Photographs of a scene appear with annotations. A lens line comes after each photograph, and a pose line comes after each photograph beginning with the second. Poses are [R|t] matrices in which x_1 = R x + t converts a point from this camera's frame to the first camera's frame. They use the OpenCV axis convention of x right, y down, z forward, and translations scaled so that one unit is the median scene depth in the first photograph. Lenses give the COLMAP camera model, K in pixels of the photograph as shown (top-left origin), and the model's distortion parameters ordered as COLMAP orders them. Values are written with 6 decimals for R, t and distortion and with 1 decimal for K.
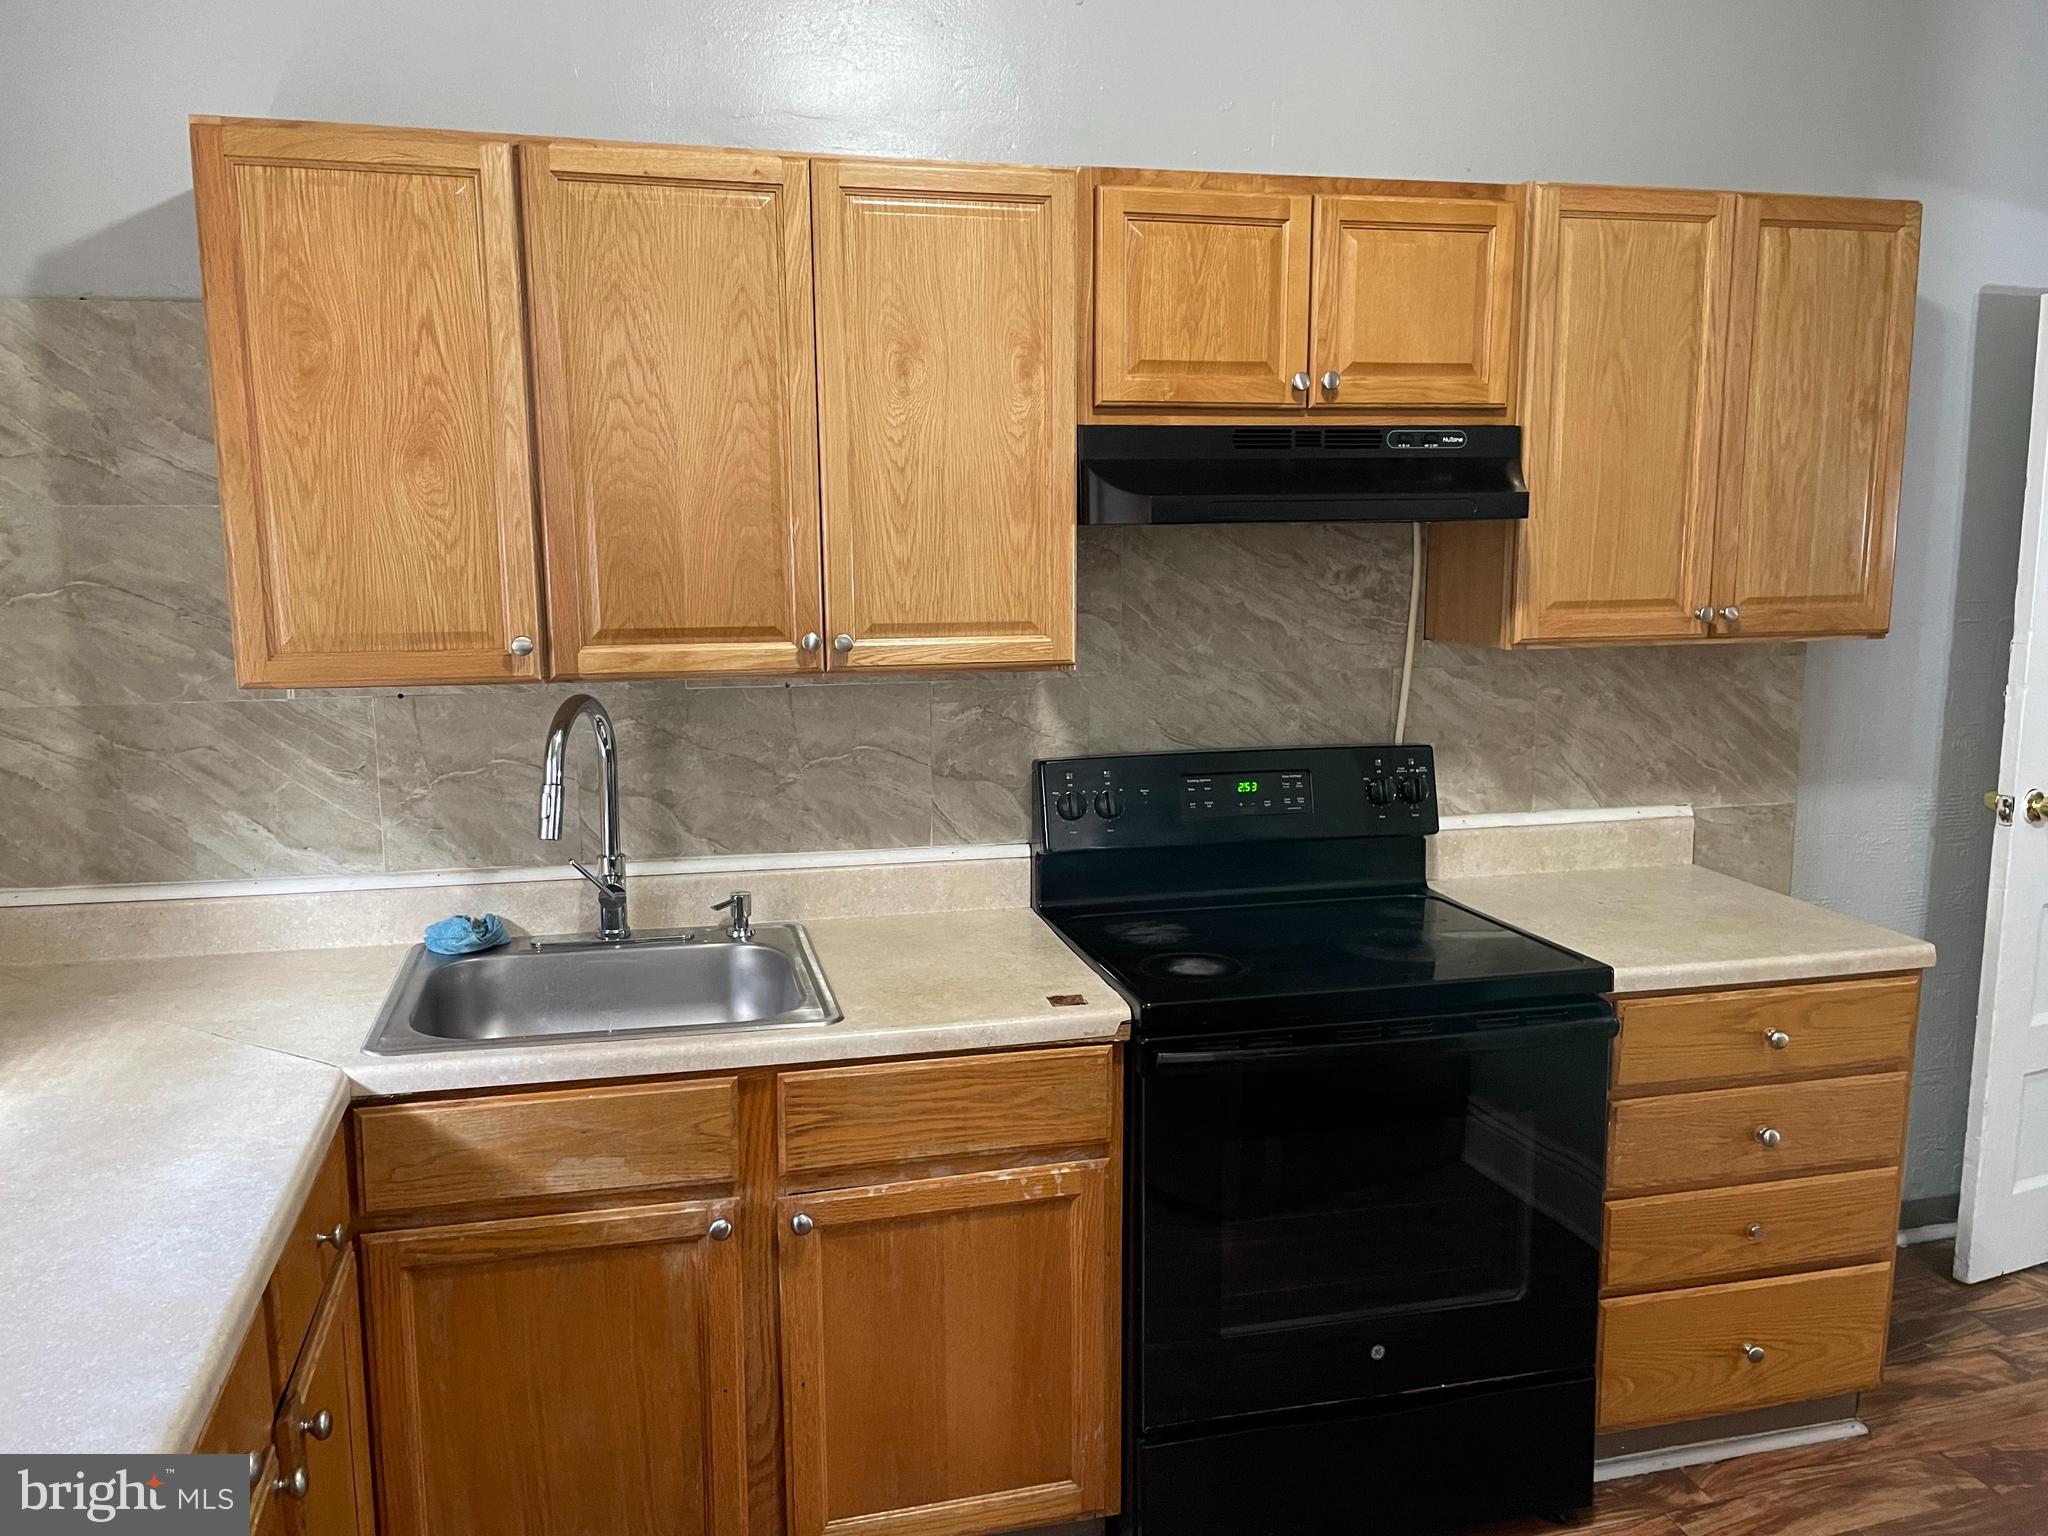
lens RADIAL K [[1566.8, 0, 1018.5], [0, 1566.8, 775.7], [0, 0, 1]] dist [0.080900, -0.103812]
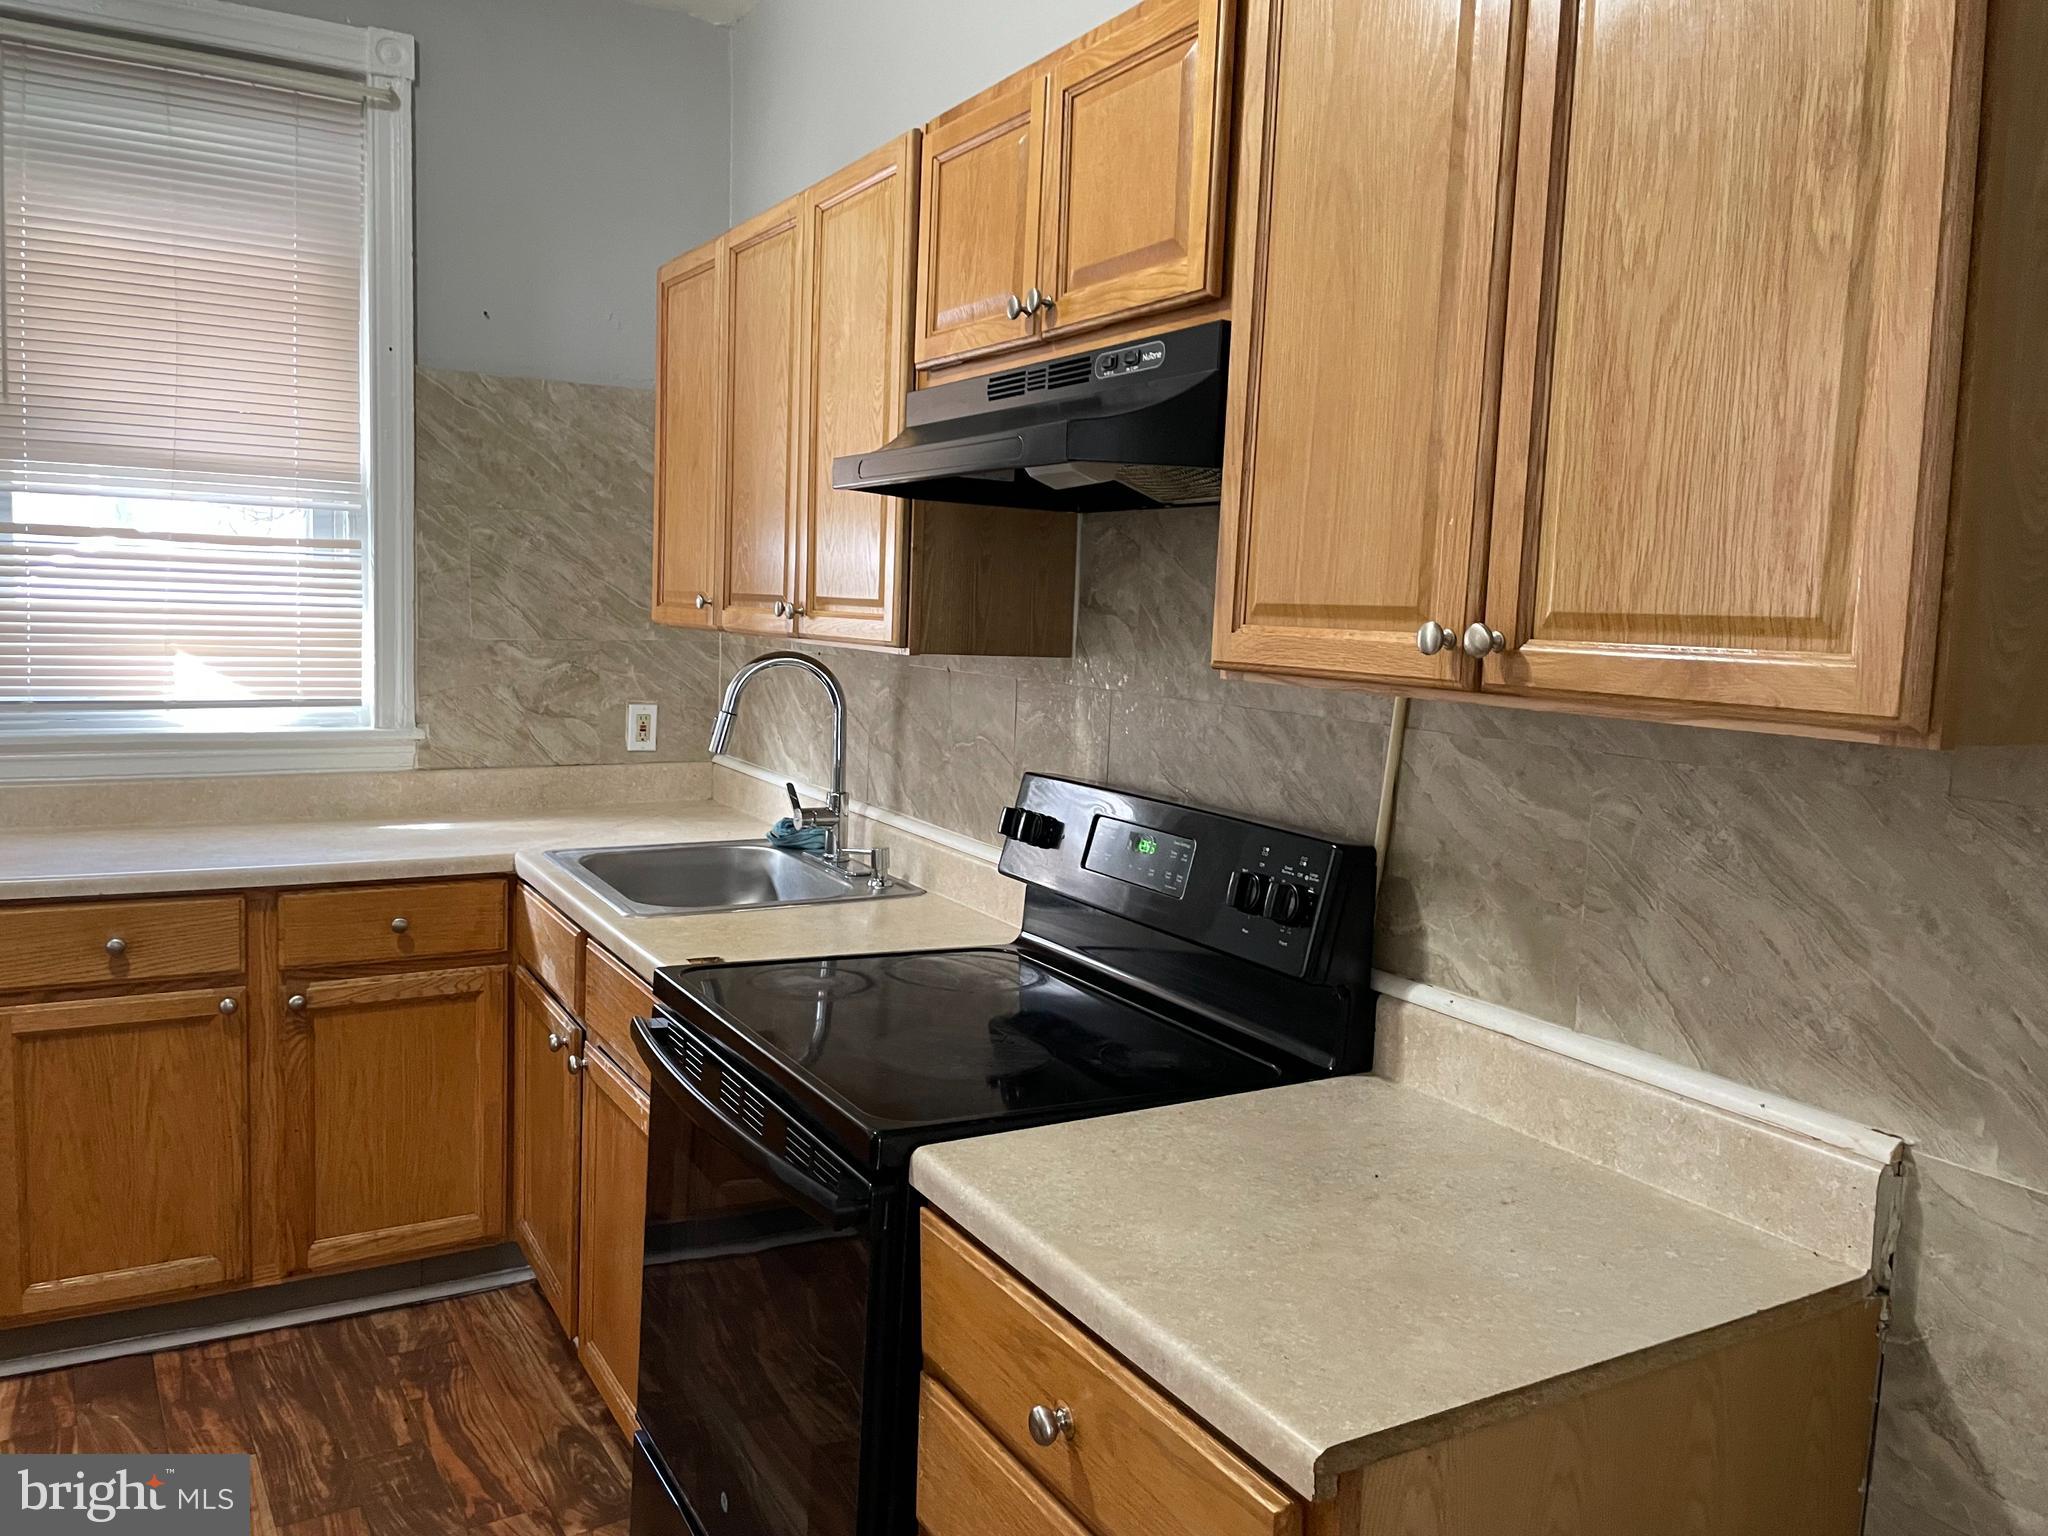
lens RADIAL K [[1566.8, 0, 1057.9], [0, 1566.8, 748.6], [0, 0, 1]] dist [0.080900, -0.103812]
pose [[0.276239, 0.102194, -0.955640, 0.861077], [-0.196610, 0.979311, 0.047893, -0.067651], [0.940764, 0.174658, 0.290617, 0.741561]]
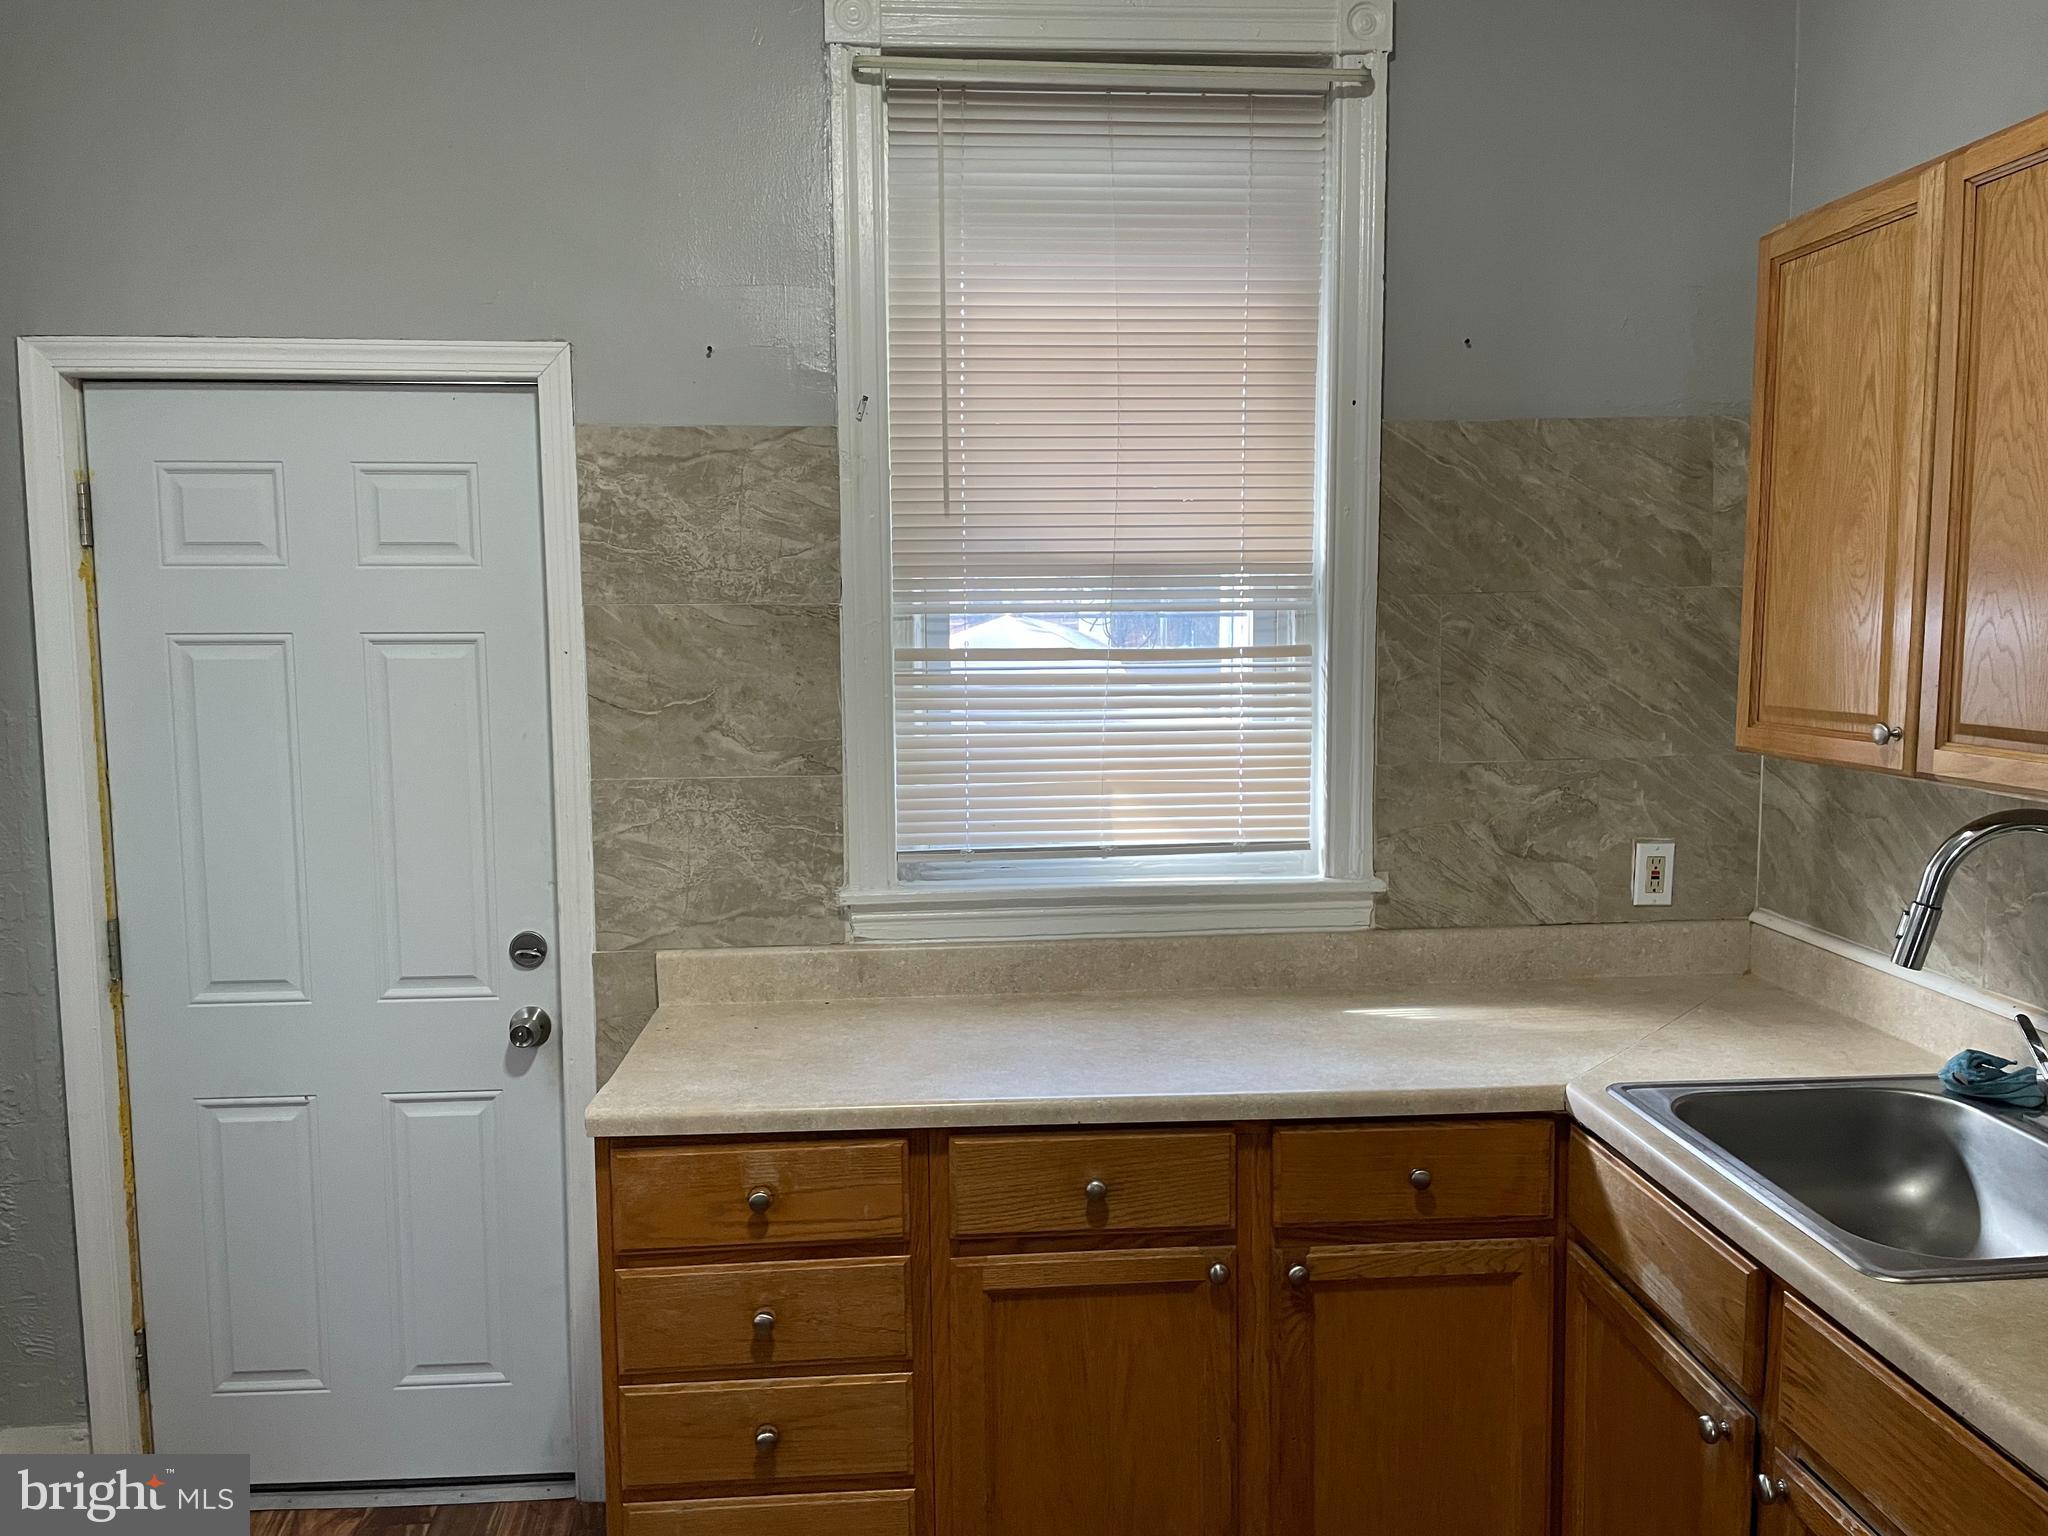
lens RADIAL K [[1566.8, 0, 1007.2], [0, 1566.8, 770.3], [0, 0, 1]] dist [0.080900, -0.103812]
pose [[-0.183929, 0.100931, -0.977744, 0.512563], [-0.152839, 0.979679, 0.129882, -0.082861], [0.970984, 0.173326, -0.164766, 0.547814]]
